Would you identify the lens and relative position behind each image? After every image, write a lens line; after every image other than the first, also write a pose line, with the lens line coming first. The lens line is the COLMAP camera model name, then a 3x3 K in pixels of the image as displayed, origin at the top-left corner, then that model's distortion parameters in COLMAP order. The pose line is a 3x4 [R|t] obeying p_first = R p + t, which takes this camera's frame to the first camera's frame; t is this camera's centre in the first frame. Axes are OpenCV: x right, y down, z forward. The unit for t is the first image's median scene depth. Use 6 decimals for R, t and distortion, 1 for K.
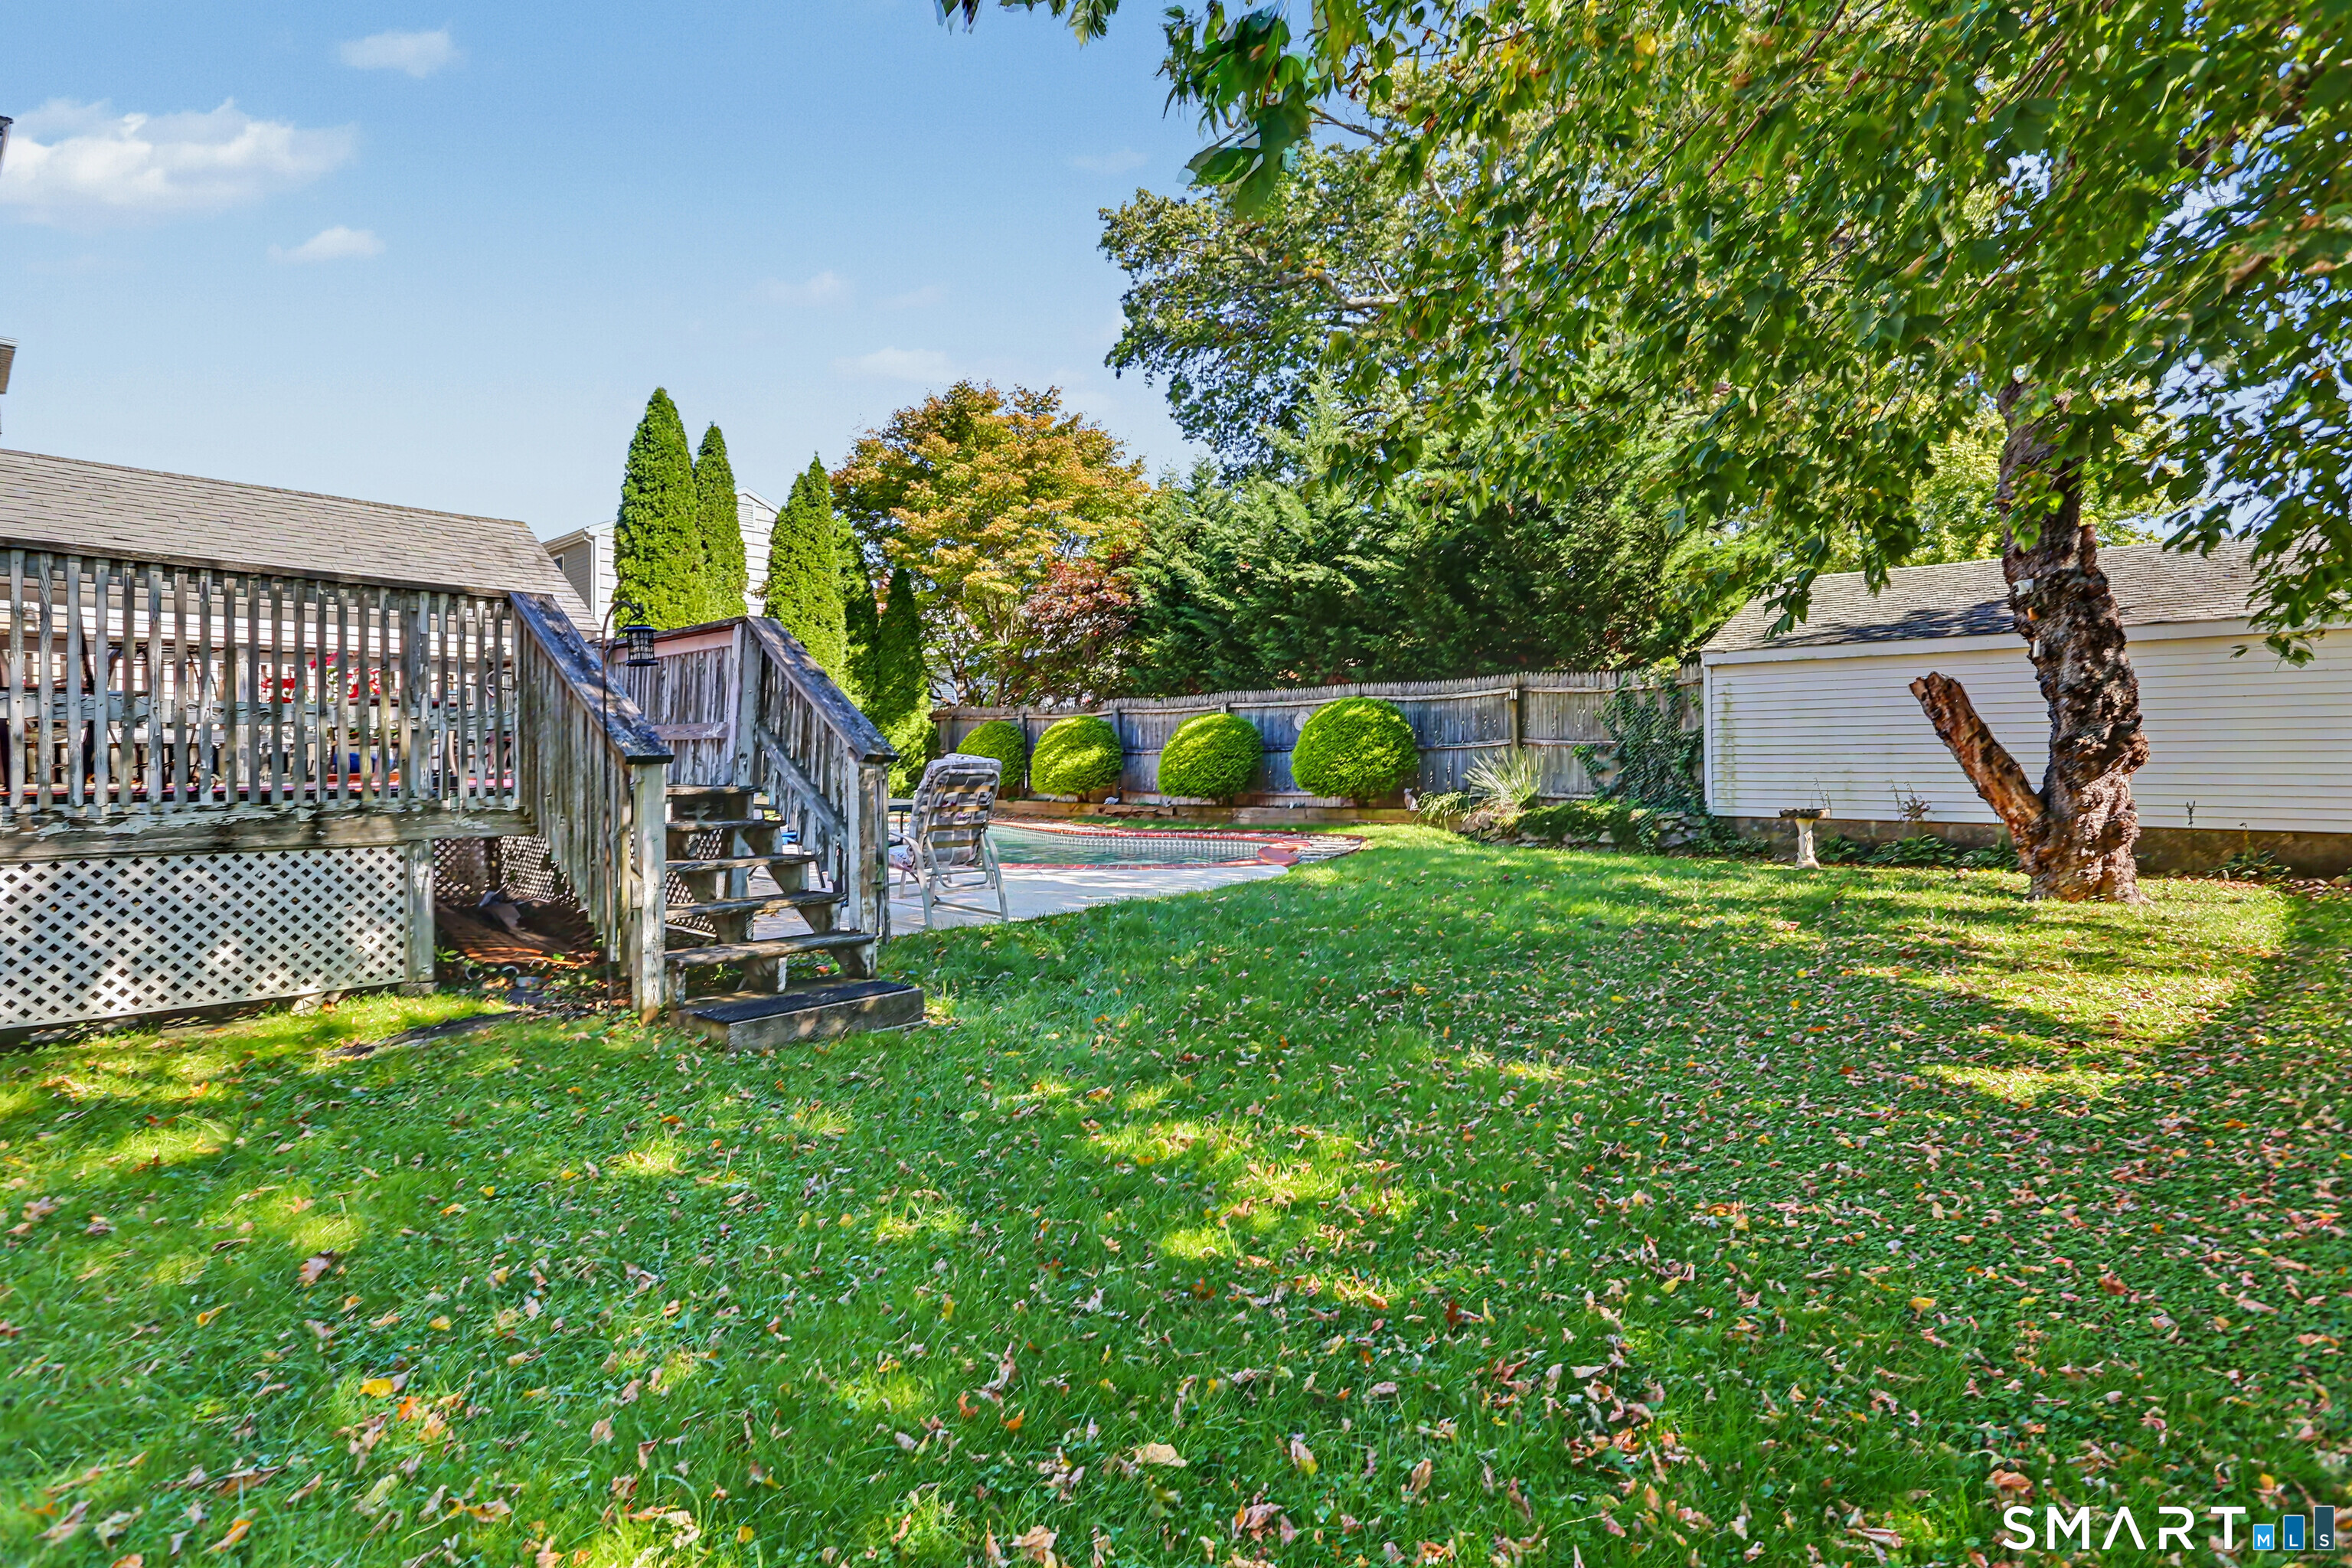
lens RADIAL K [[1161.5, 0, 1167.2], [0, 1161.5, 785.0], [0, 0, 1]] dist [-0.001570, 0.000568]
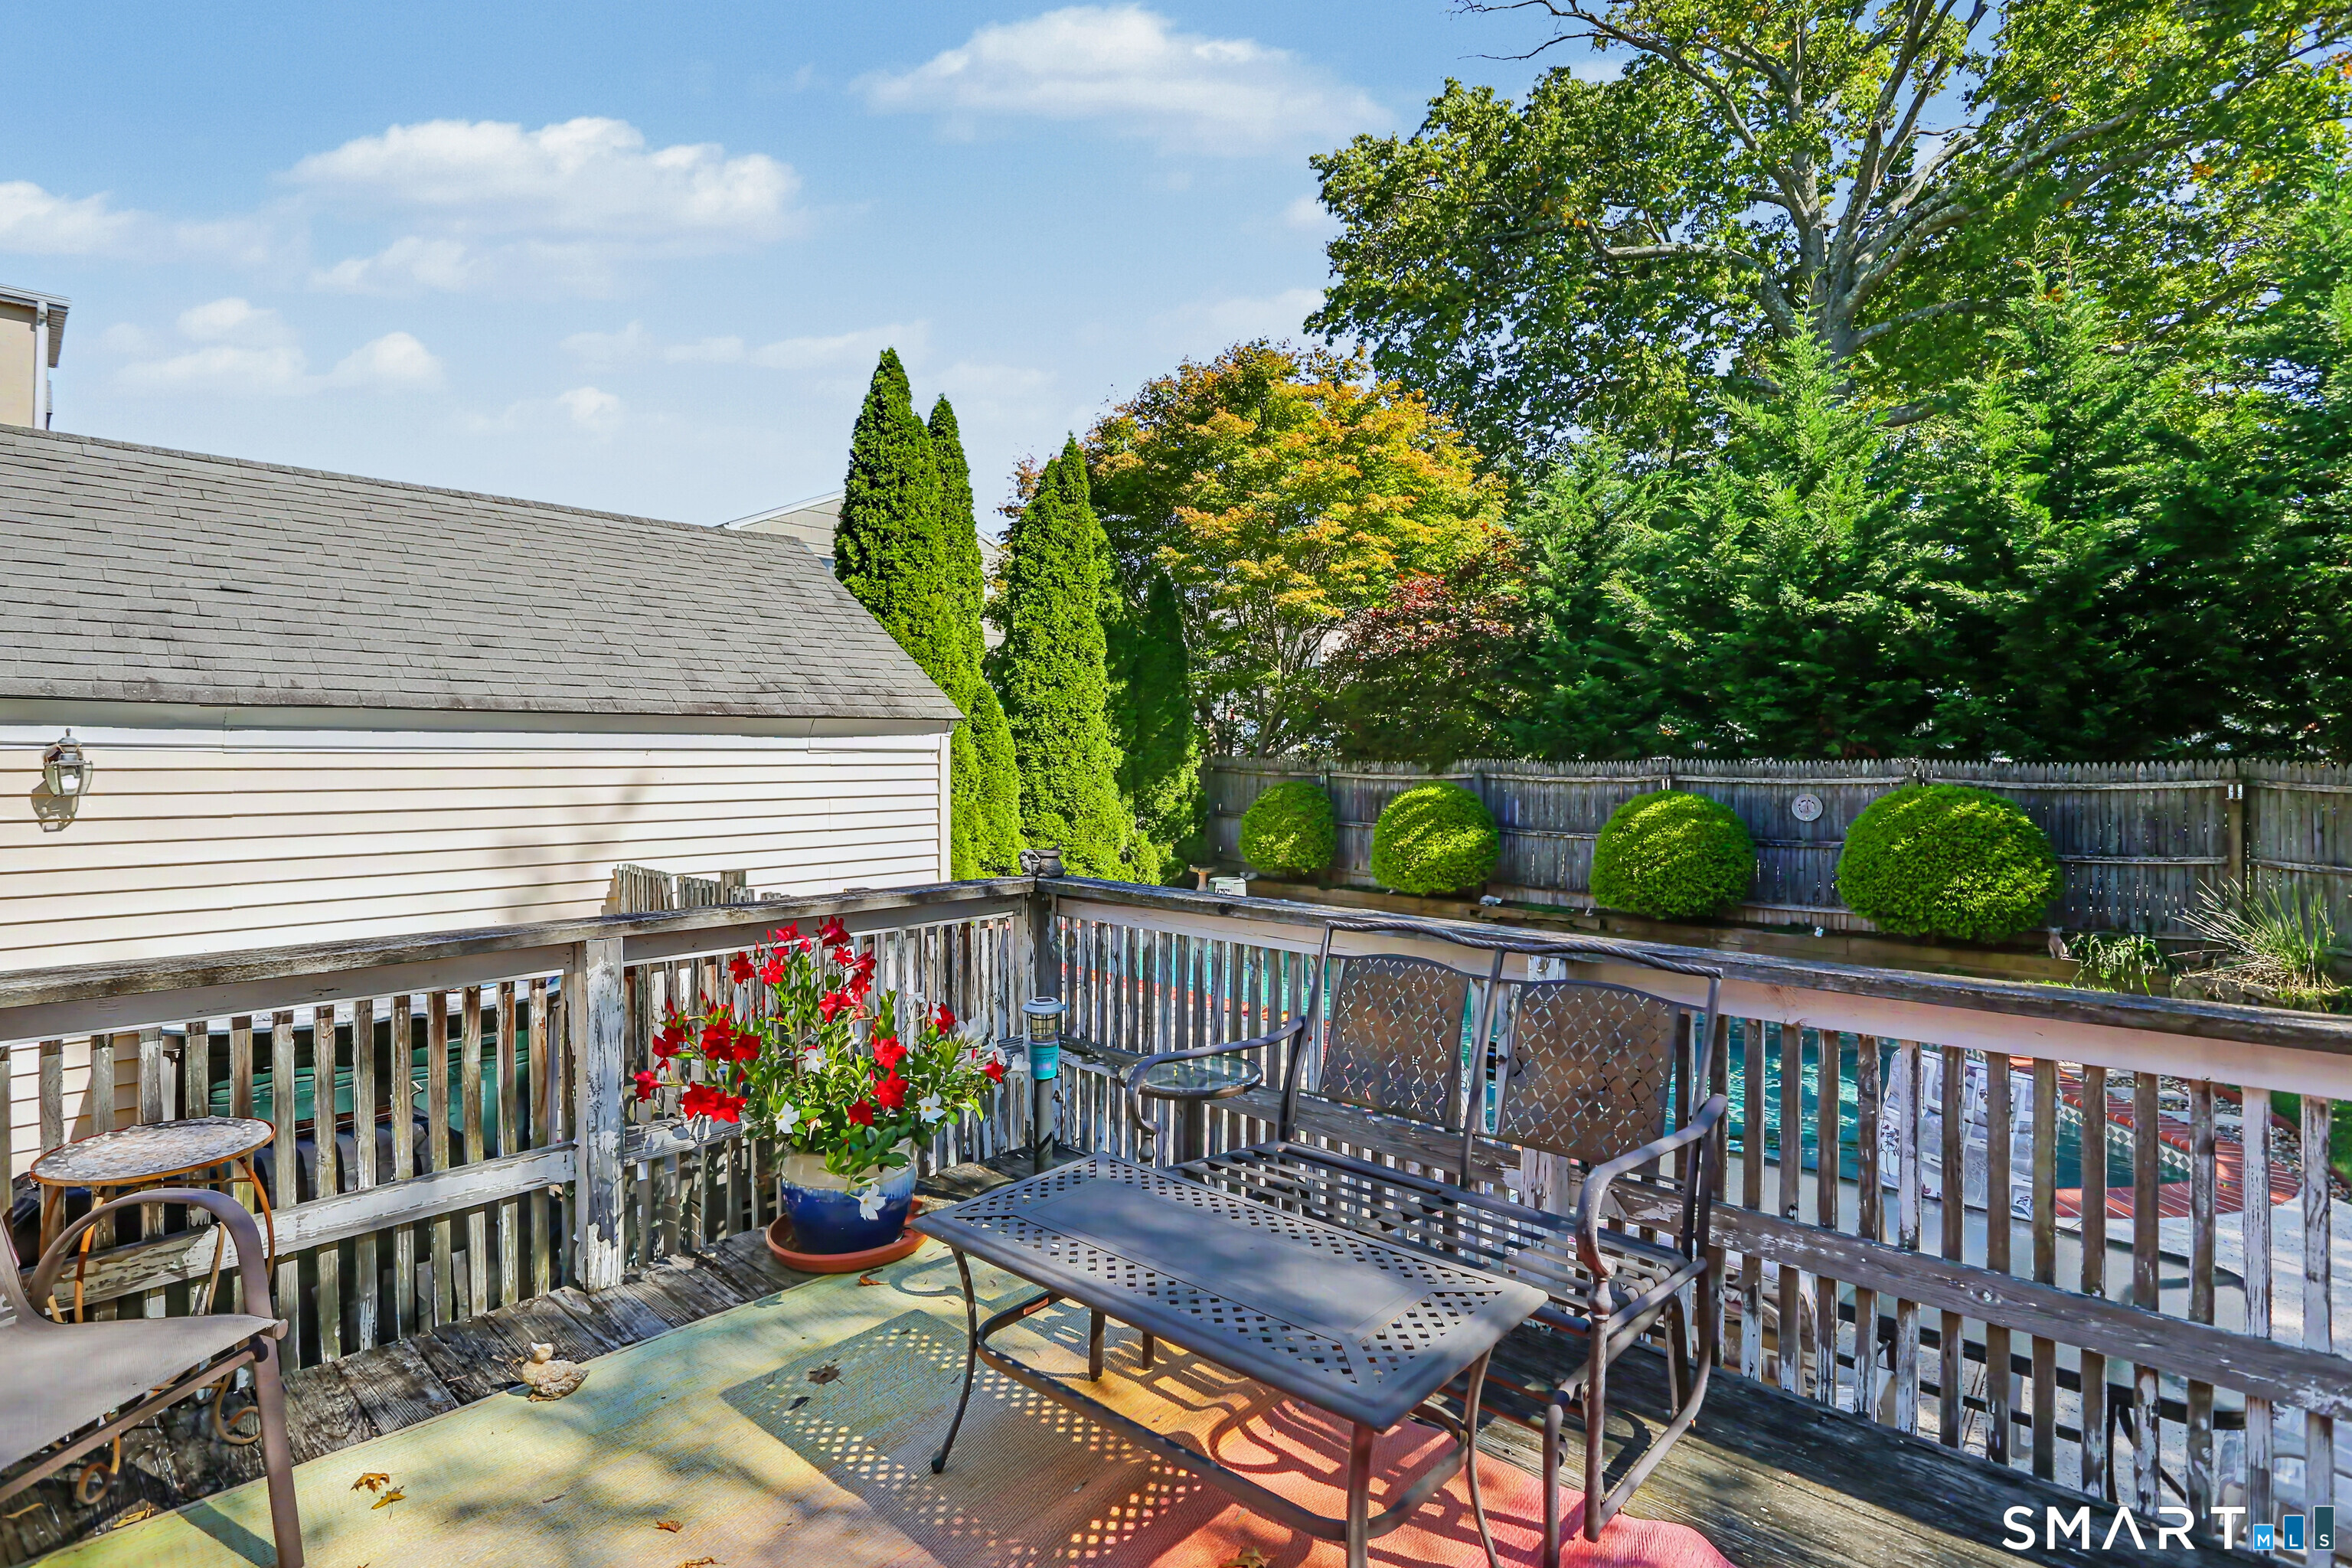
lens RADIAL K [[1161.5, 0, 1178.5], [0, 1161.5, 764.9], [0, 0, 1]] dist [-0.001570, 0.000568]
pose [[0.999869, 0.004019, -0.015685, -0.228691], [-0.004054, 0.999989, -0.002172, -0.067948], [0.015676, 0.002235, 0.999875, 0.241473]]
